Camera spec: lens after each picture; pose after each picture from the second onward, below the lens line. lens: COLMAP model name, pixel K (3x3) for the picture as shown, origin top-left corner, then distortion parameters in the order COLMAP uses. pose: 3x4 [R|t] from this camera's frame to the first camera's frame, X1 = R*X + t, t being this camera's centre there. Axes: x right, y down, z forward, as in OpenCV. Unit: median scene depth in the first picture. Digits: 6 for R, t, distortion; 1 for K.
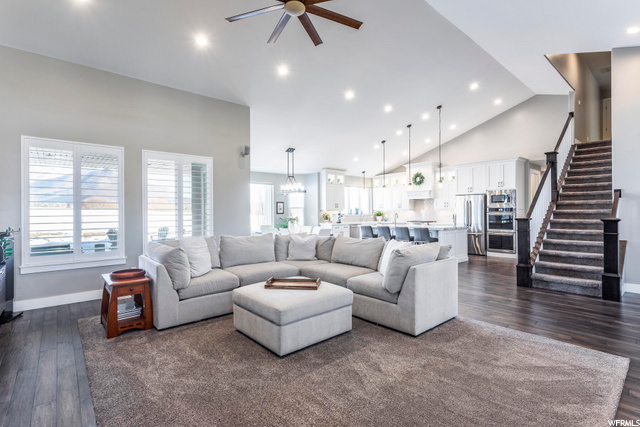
lens RADIAL K [[306.1, 0, 323.2], [0, 306.1, 209.8], [0, 0, 1]] dist [0.004866, 0.002326]
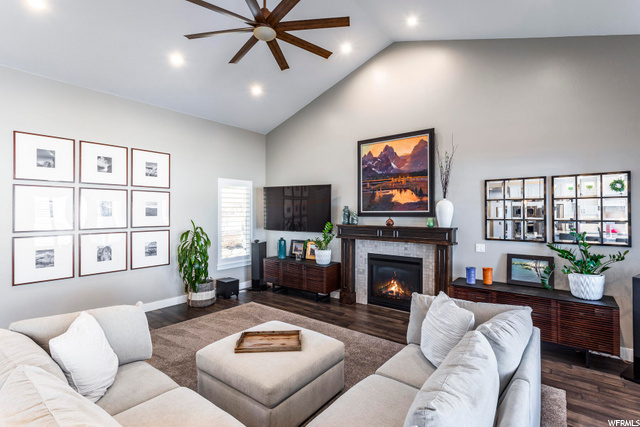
lens RADIAL K [[306.1, 0, 317.3], [0, 306.1, 208.8], [0, 0, 1]] dist [0.004866, 0.002326]
pose [[-0.983582, 0.006949, -0.180328, -0.043423], [0.009019, 0.999902, -0.010664, -0.070188], [0.180237, -0.012116, -0.983549, 1.256176]]
